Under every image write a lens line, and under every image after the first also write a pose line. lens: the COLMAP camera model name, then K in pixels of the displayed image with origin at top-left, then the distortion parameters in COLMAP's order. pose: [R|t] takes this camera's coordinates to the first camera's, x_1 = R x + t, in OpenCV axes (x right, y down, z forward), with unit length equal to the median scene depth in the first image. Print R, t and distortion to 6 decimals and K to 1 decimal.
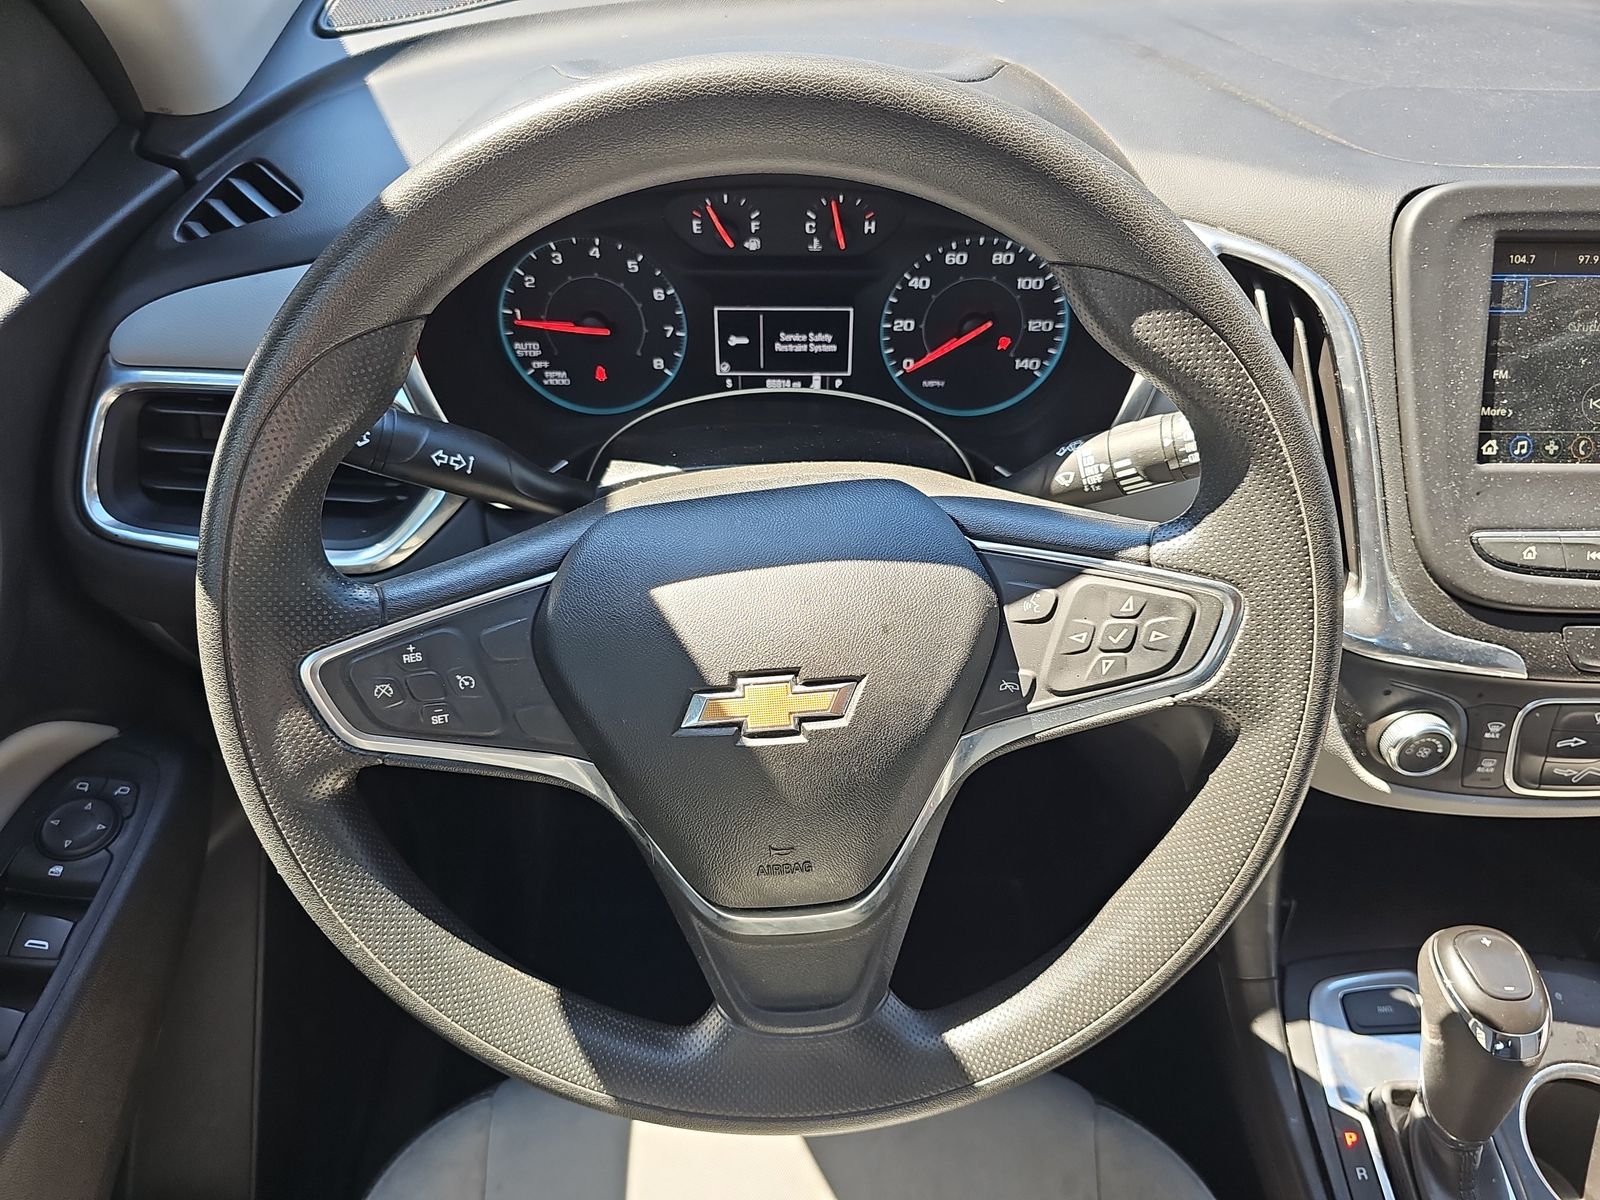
lens RADIAL K [[1063.9, 0, 800.8], [0, 1063.9, 605.9], [0, 0, 1]] dist [0.013512, -0.024073]
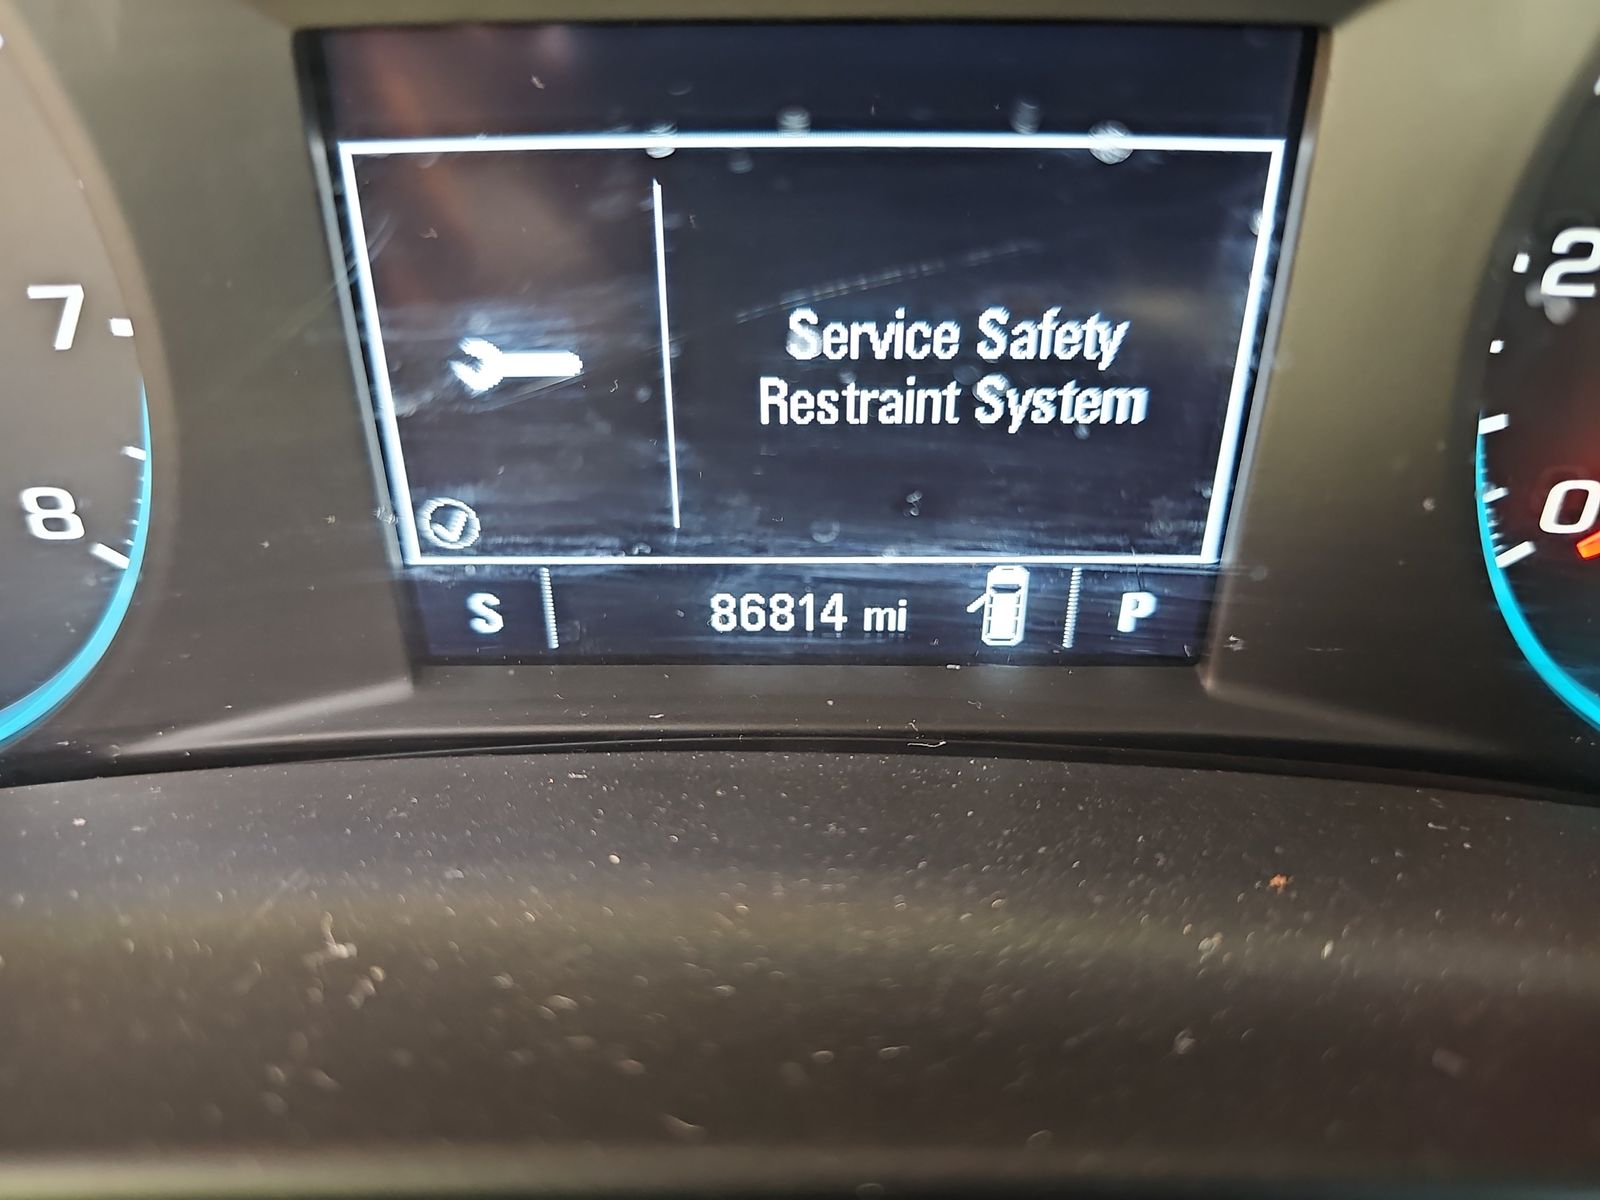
lens RADIAL K [[1063.9, 0, 798.0], [0, 1063.9, 598.0], [0, 0, 1]] dist [0.013512, -0.024073]
pose [[0.999835, -0.005478, -0.017344, -0.018379], [0.004453, 0.998272, -0.058601, -0.248817], [0.017635, 0.058514, 0.998131, 1.025759]]
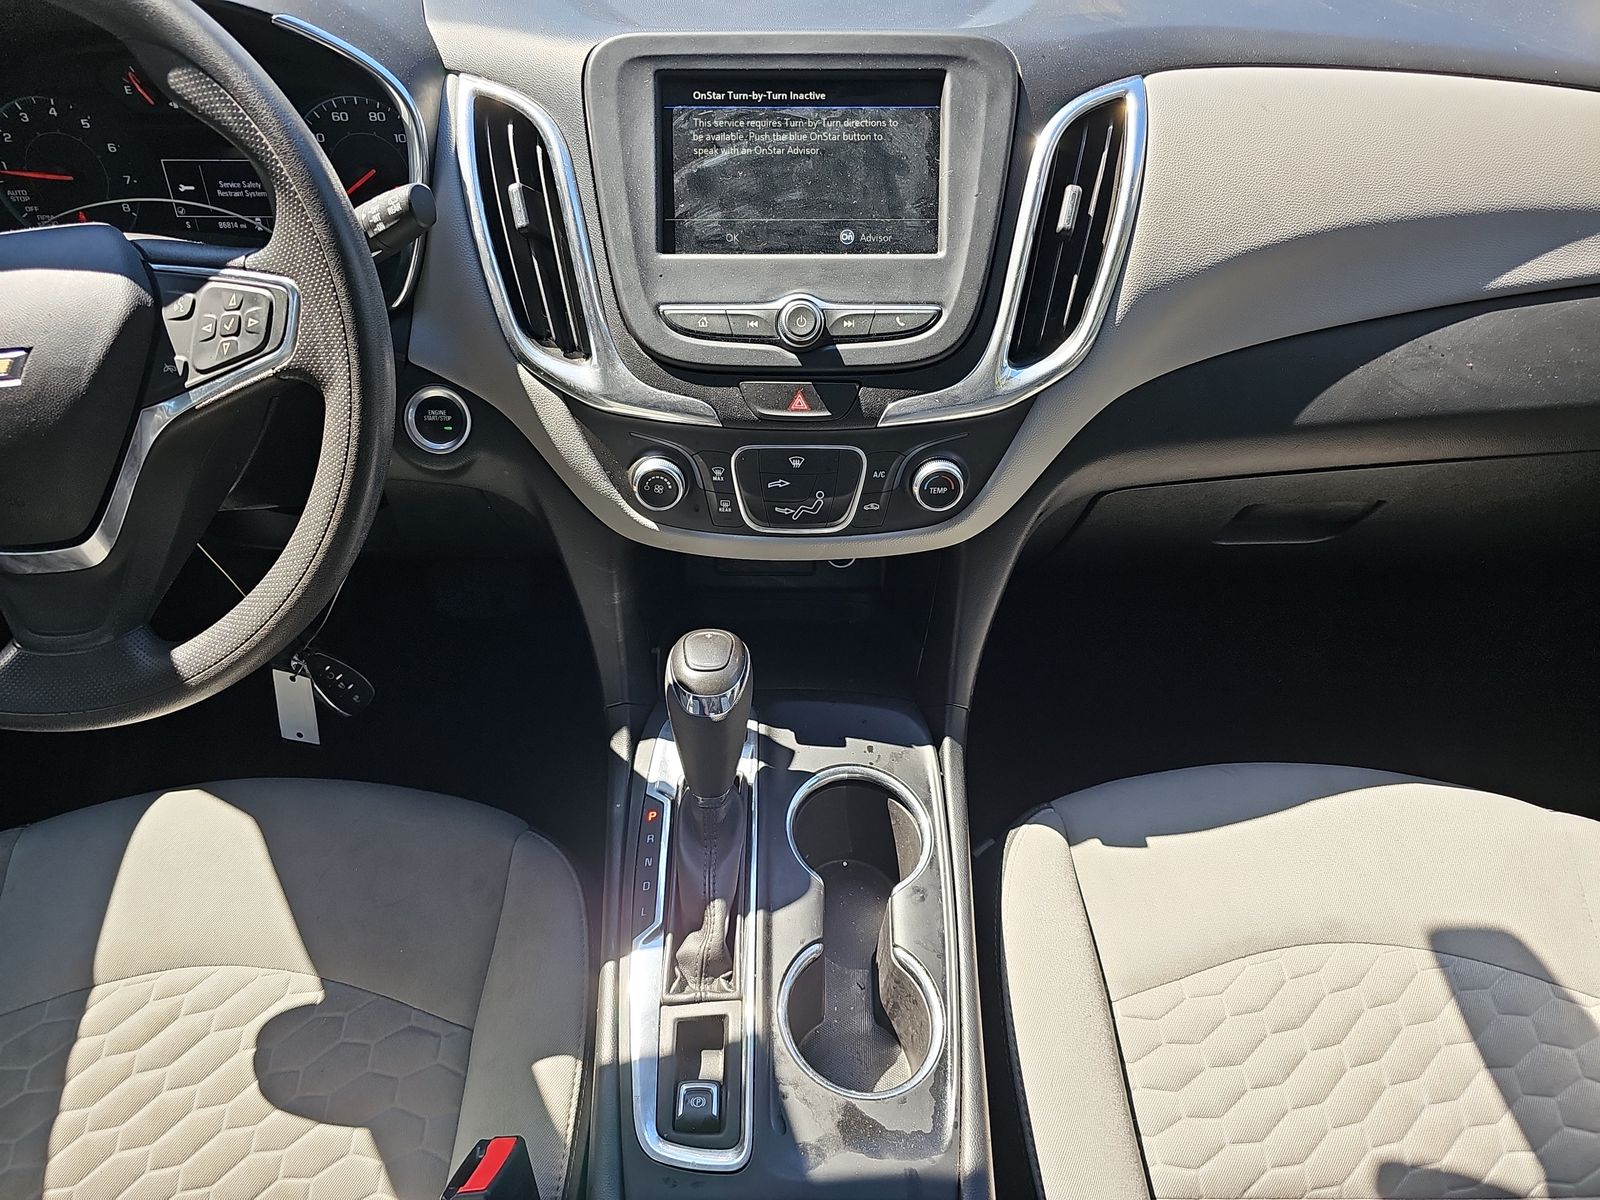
lens RADIAL K [[1063.9, 0, 802.8], [0, 1063.9, 607.9], [0, 0, 1]] dist [0.013512, -0.024073]
pose [[0.999849, 0.000515, 0.017367, 0.770034], [-0.000121, 0.999743, -0.022671, 0.323426], [-0.017374, 0.022666, 0.999592, -0.289779]]
